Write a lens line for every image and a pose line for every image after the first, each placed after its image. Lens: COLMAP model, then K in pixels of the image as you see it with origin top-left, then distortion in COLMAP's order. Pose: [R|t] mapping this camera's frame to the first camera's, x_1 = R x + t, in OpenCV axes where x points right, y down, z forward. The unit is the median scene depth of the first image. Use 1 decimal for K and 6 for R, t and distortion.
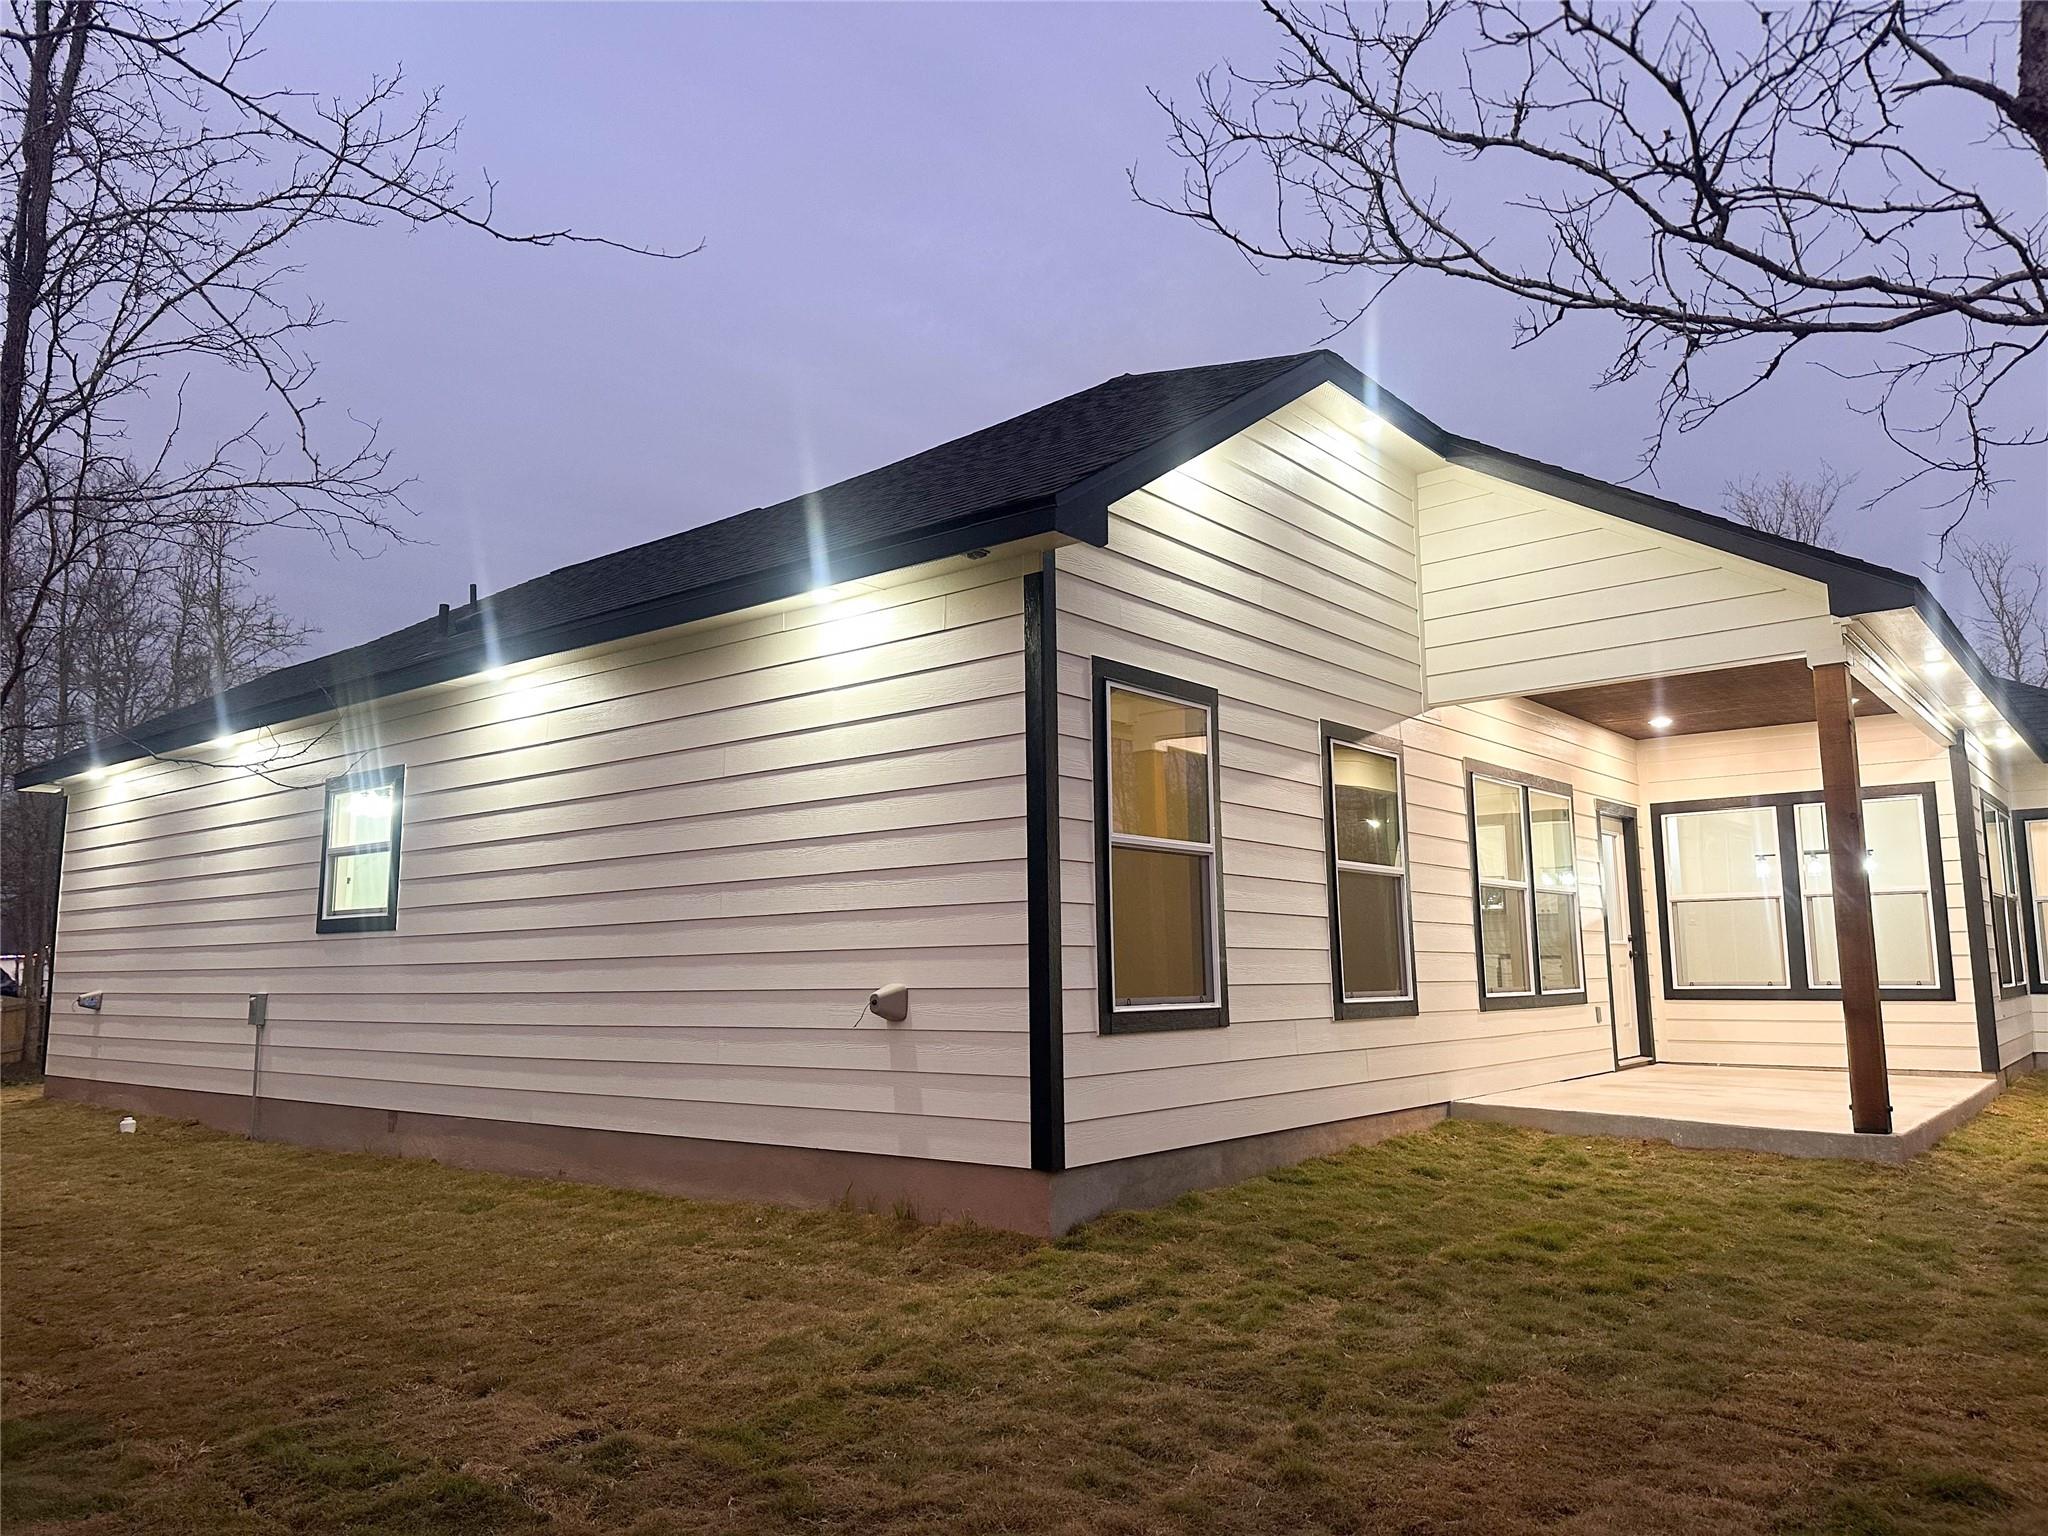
lens RADIAL K [[1437.7, 0, 1024.0], [0, 1437.7, 768.0], [0, 0, 1]] dist [0.069805, -0.092180]
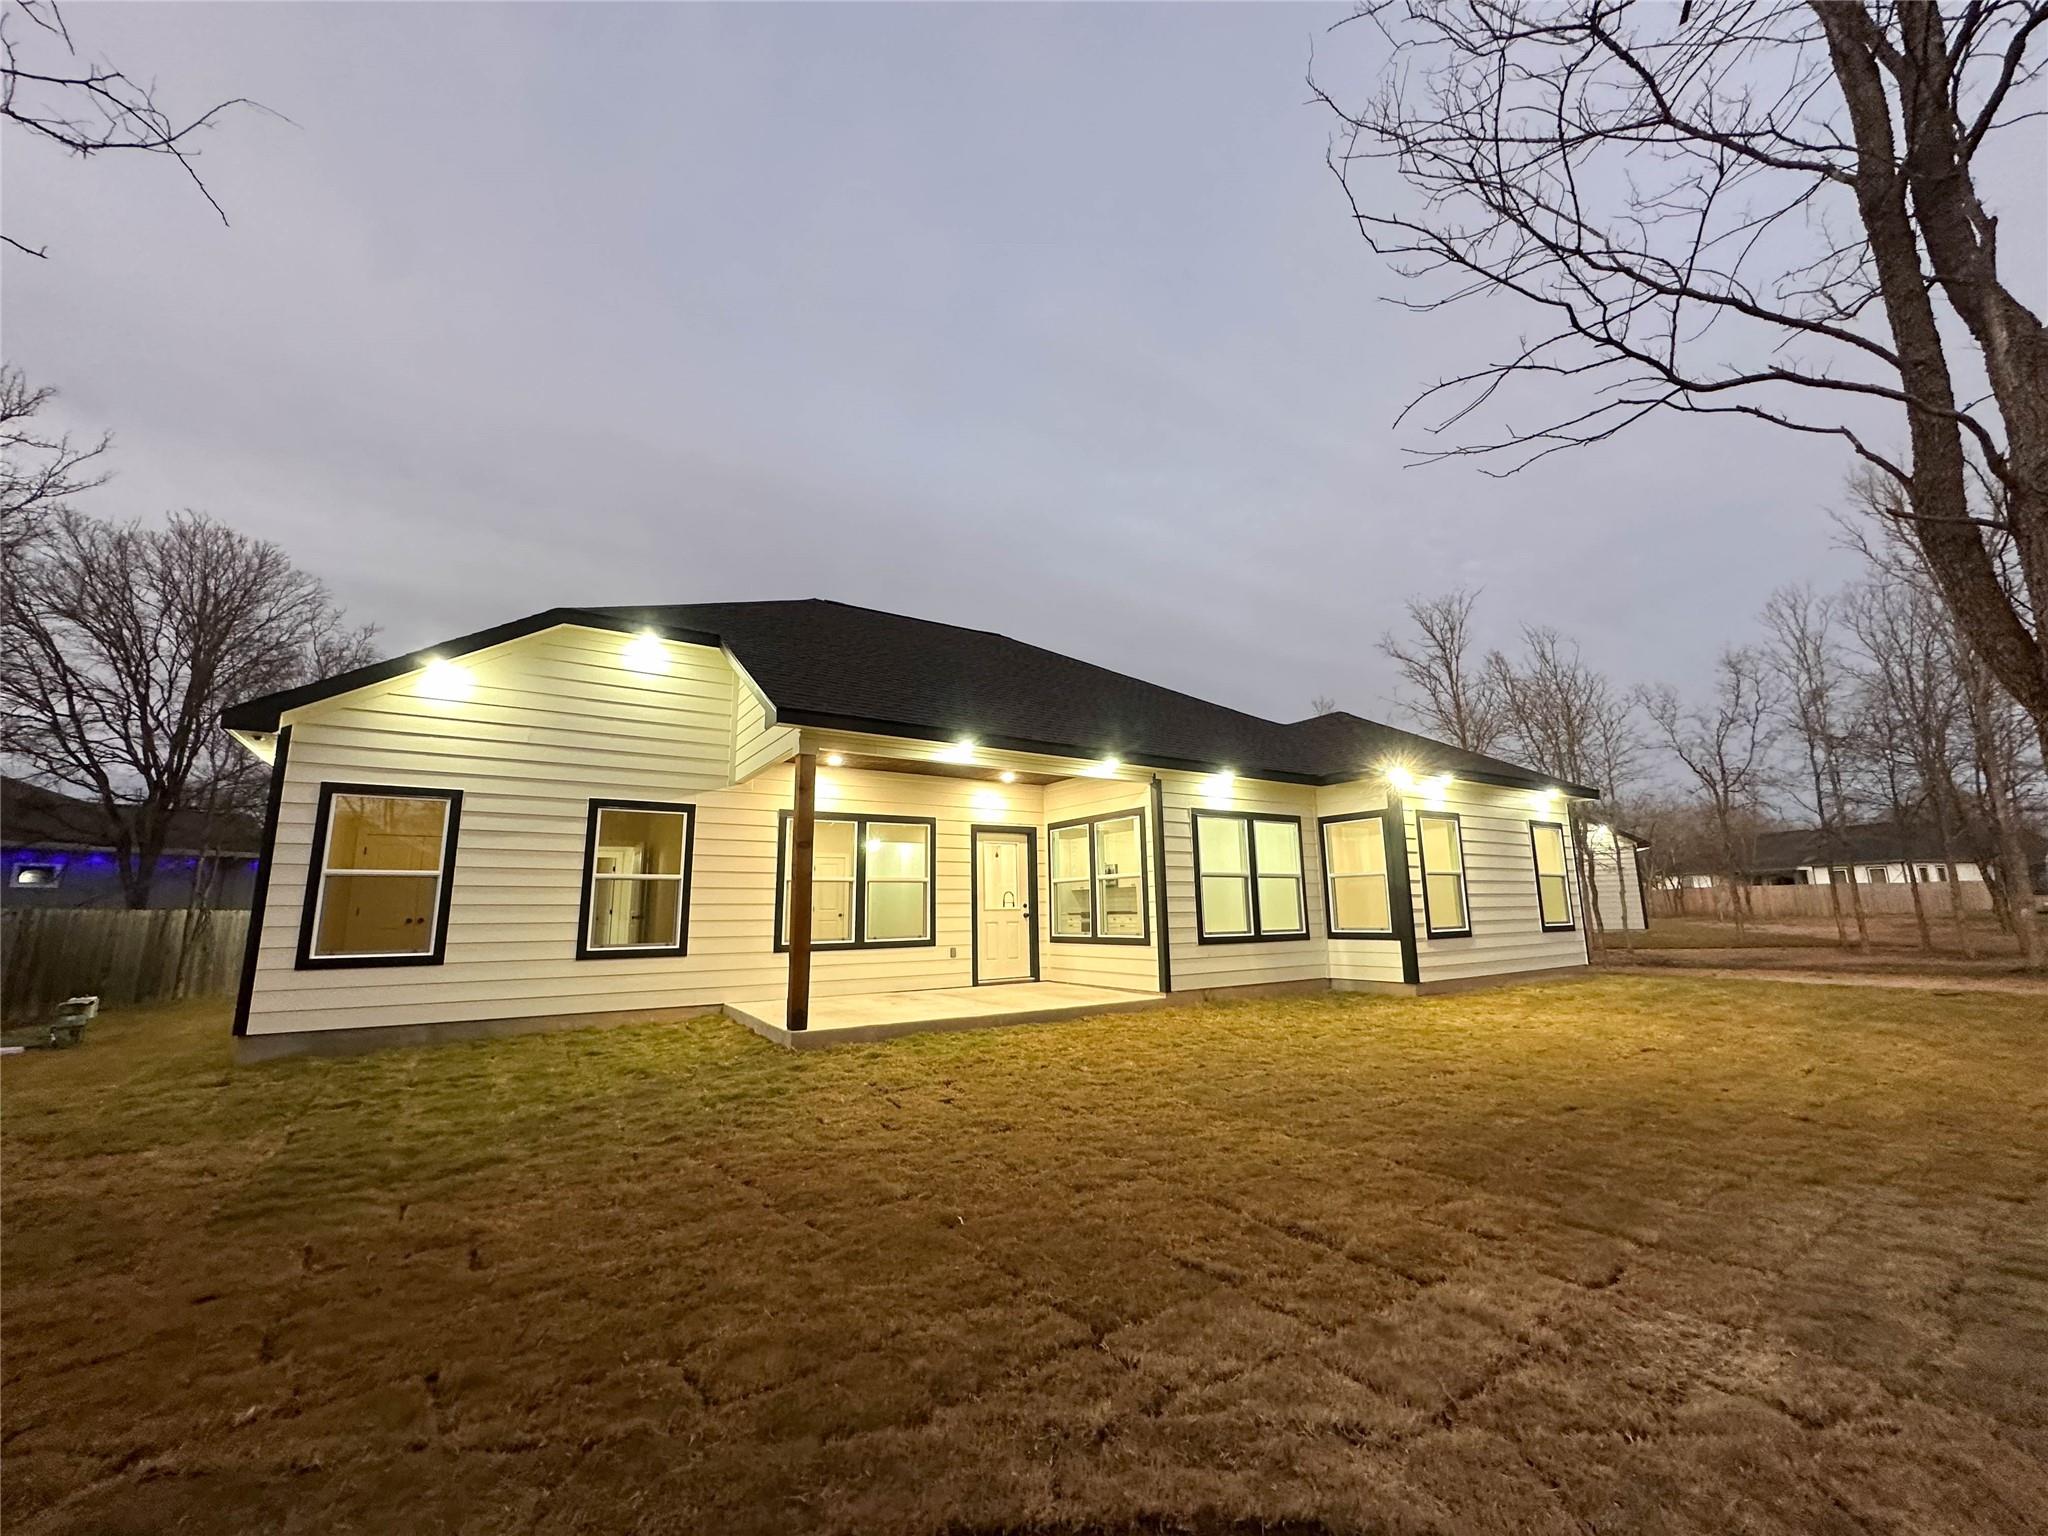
lens RADIAL K [[816.9, 0, 1024.0], [0, 816.9, 768.0], [0, 0, 1]] dist [0.012575, -0.000133]
pose [[0.952760, -0.054280, -0.298835, 1.124409], [0.044546, 0.998234, -0.039294, -0.006084], [0.300440, 0.024126, 0.953495, 0.156406]]
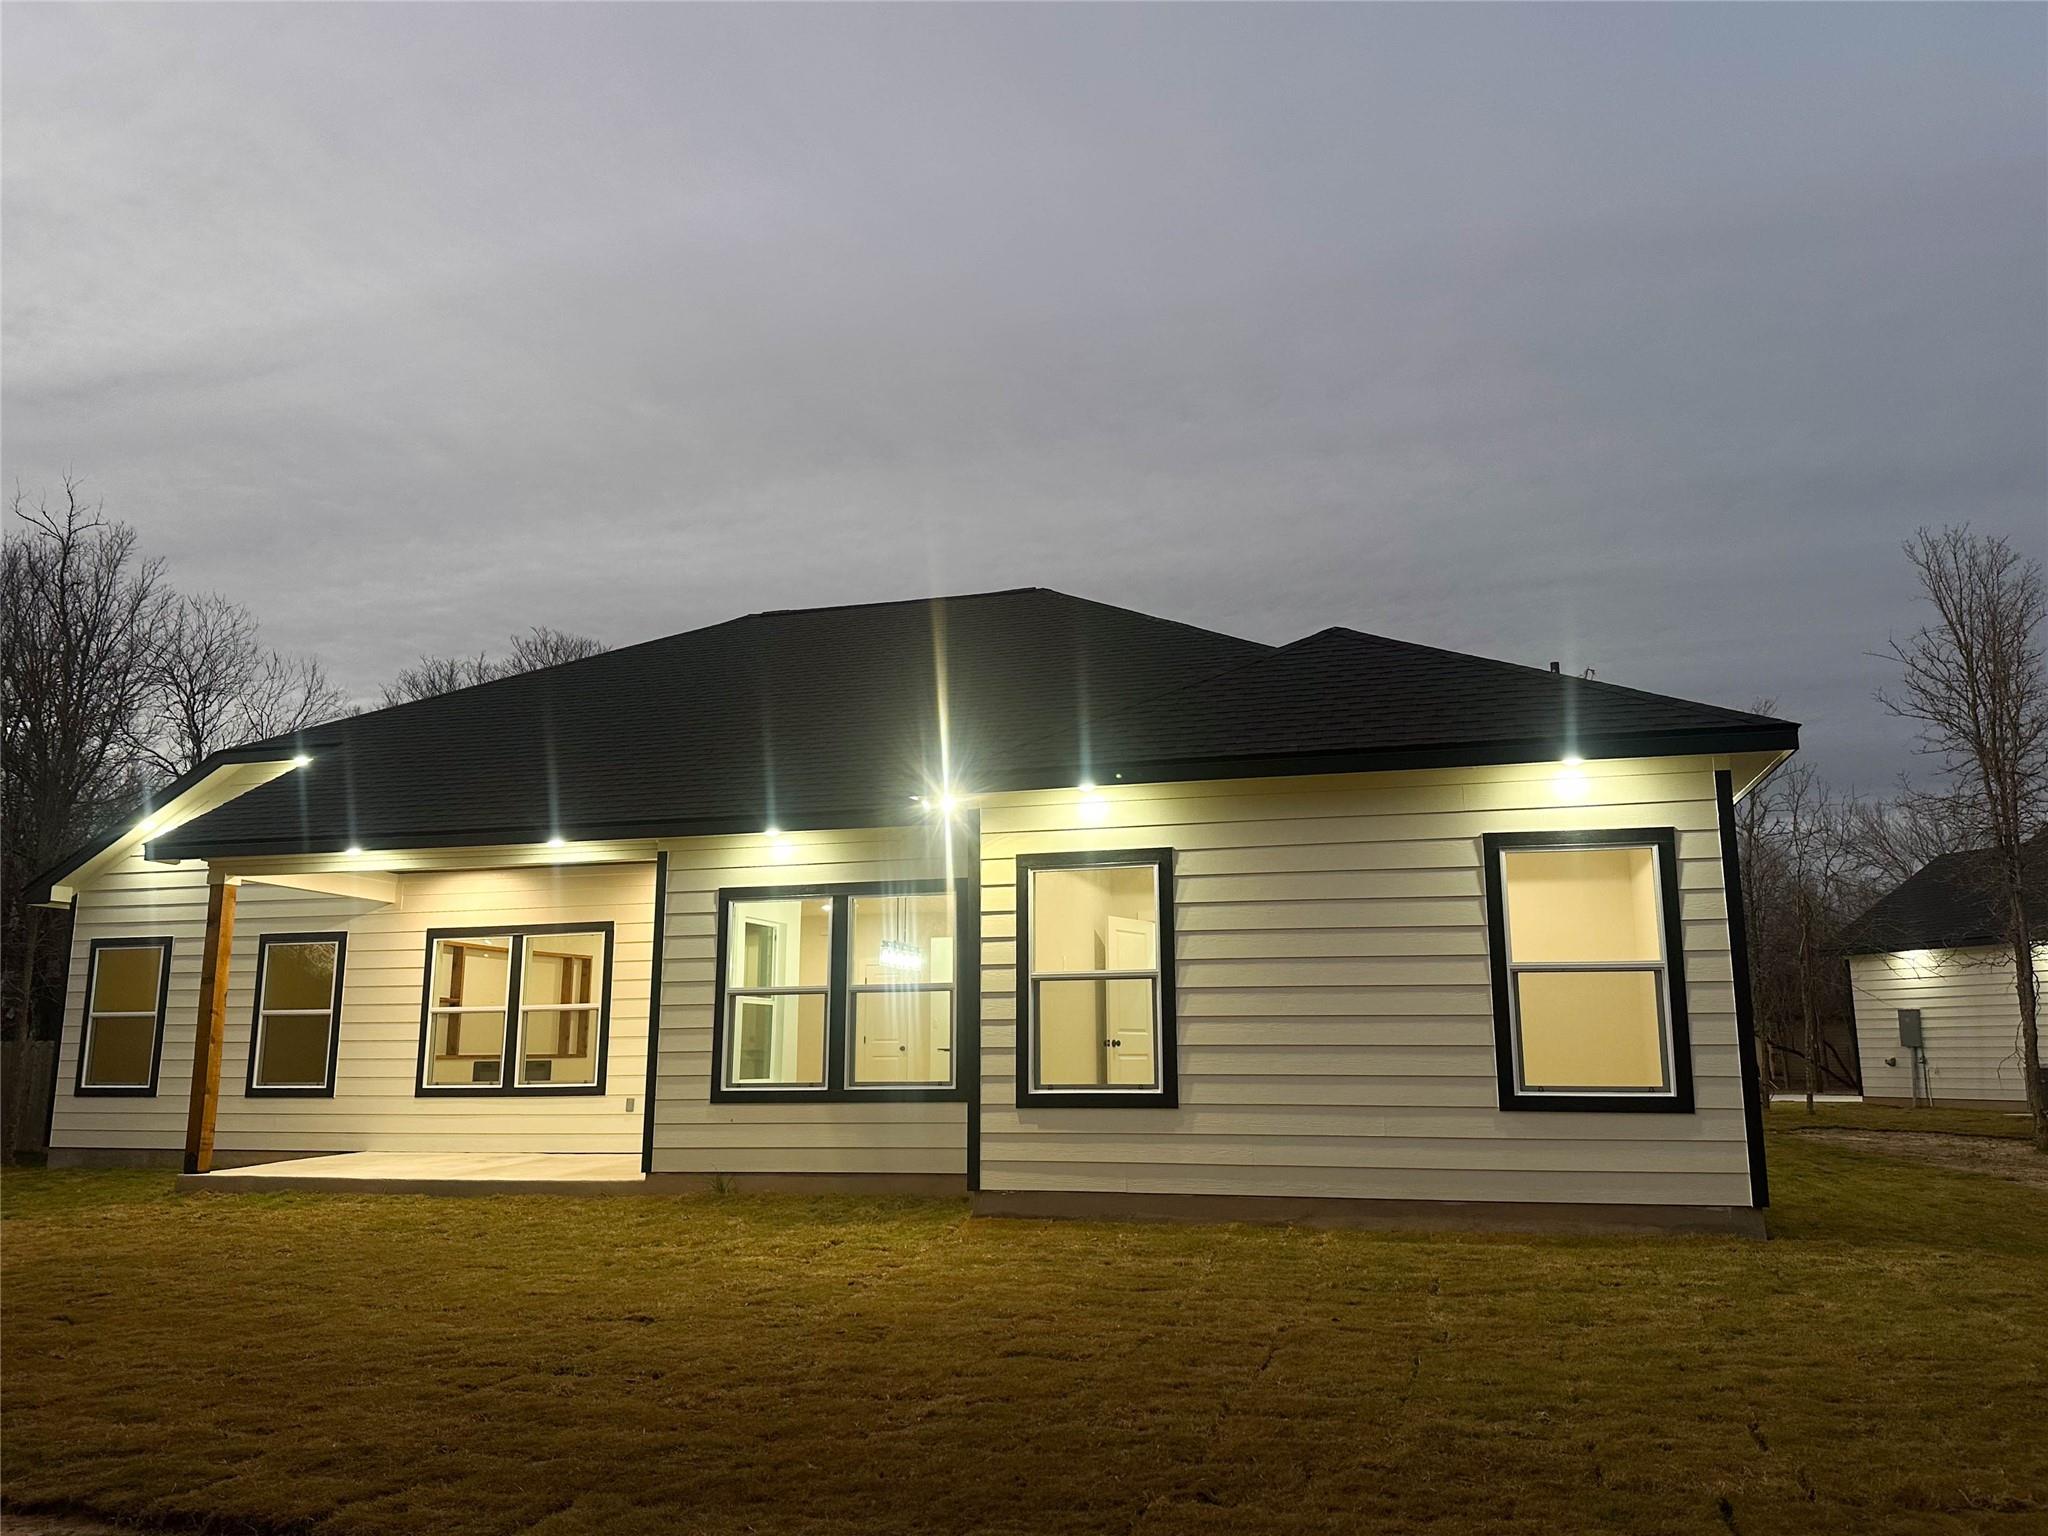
lens RADIAL K [[1437.7, 0, 1024.0], [0, 1437.7, 768.0], [0, 0, 1]] dist [0.069805, -0.092180]
pose [[0.428206, -0.164540, -0.888576, 2.462984], [0.130688, 0.984223, -0.119272, 0.113871], [0.894182, -0.065053, 0.442953, 1.118157]]
